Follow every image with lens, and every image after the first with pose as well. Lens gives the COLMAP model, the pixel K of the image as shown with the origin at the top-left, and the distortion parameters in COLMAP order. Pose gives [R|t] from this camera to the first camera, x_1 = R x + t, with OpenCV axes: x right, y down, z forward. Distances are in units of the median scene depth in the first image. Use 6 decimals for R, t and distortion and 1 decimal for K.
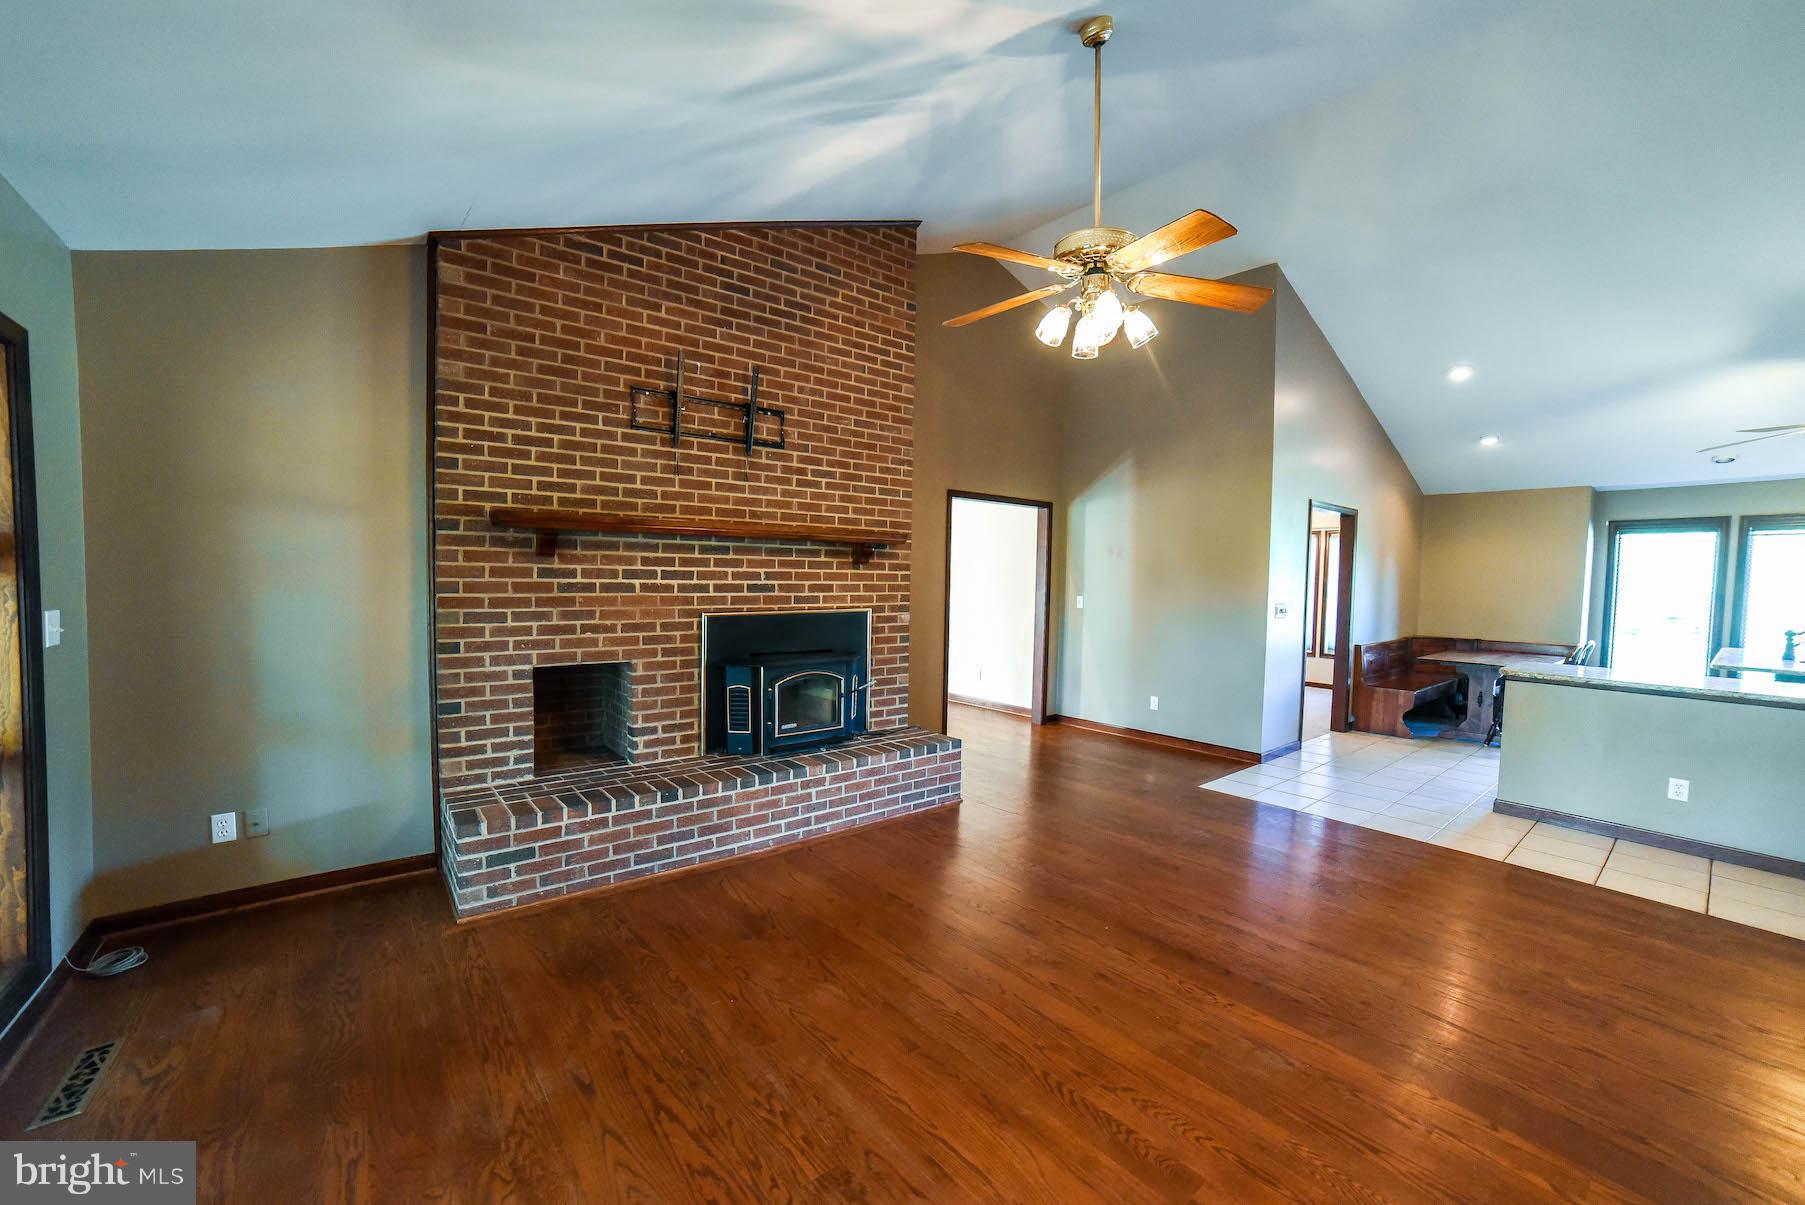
lens RADIAL K [[743.7, 0, 889.9], [0, 743.7, 605.6], [0, 0, 1]] dist [-0.030895, 0.000334]
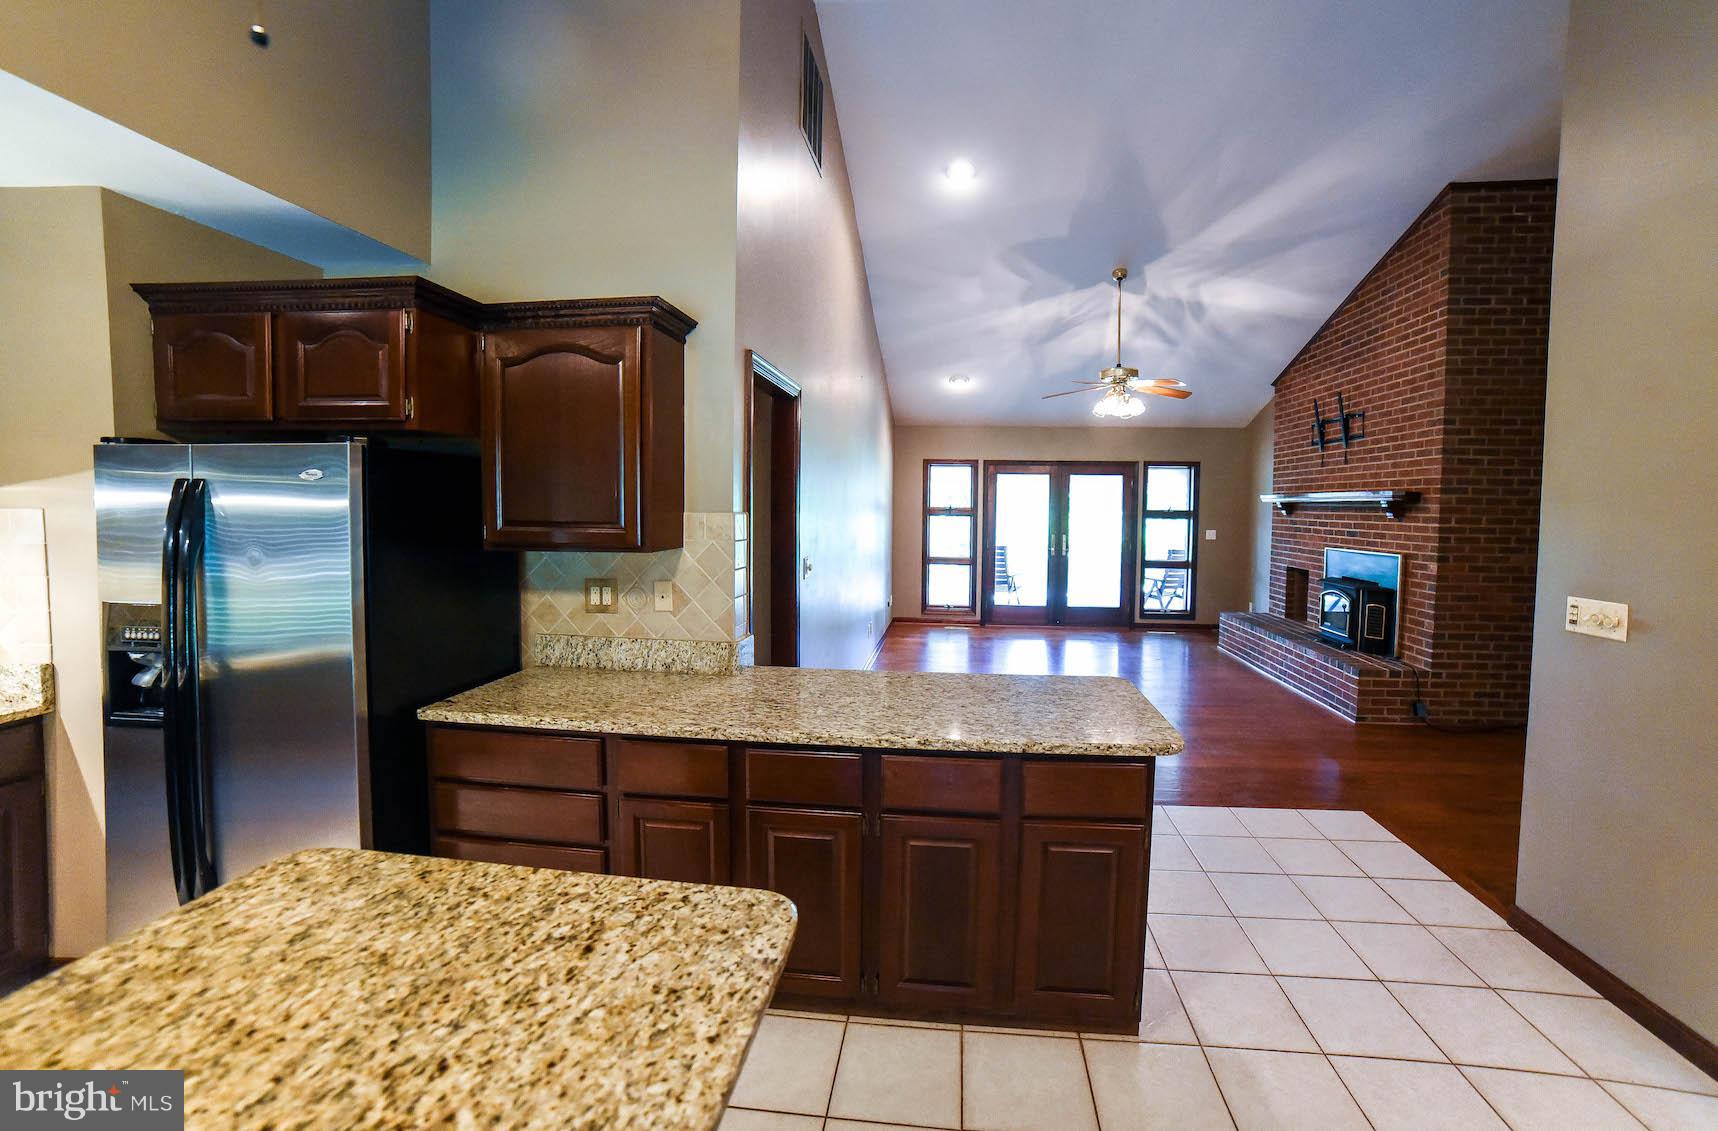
lens RADIAL K [[770.0, 0, 868.2], [0, 770.0, 535.9], [0, 0, 1]] dist [-0.014396, 0.000097]
pose [[-0.706272, 0.005551, -0.707918, 1.637229], [-0.054238, 0.996606, 0.061926, -0.063421], [0.705859, 0.082133, -0.703574, 1.428668]]
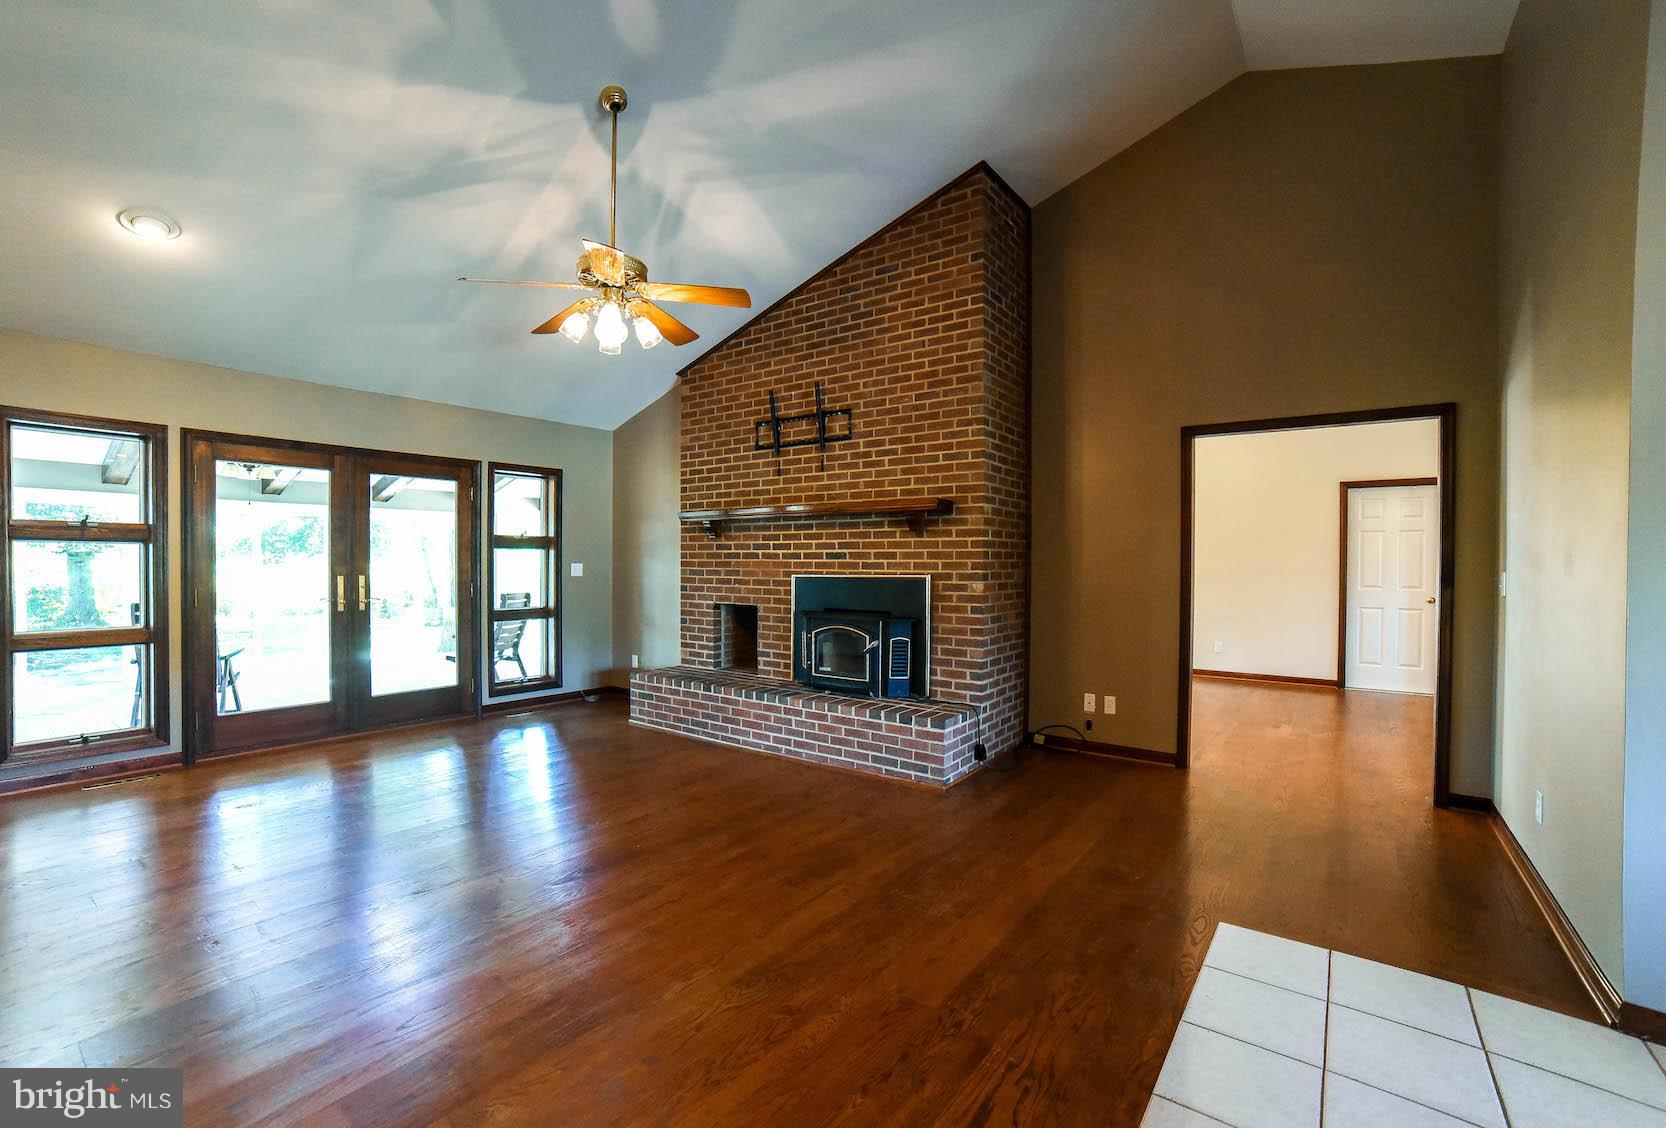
lens RADIAL K [[765.2, 0, 833.0], [0, 765.2, 564.0], [0, 0, 1]] dist [-0.000230, 0.000430]
pose [[0.225190, -0.014510, -0.974207, 1.085396], [-0.042811, 0.998776, -0.024772, 0.022291], [0.973374, 0.047286, 0.224294, 0.728696]]
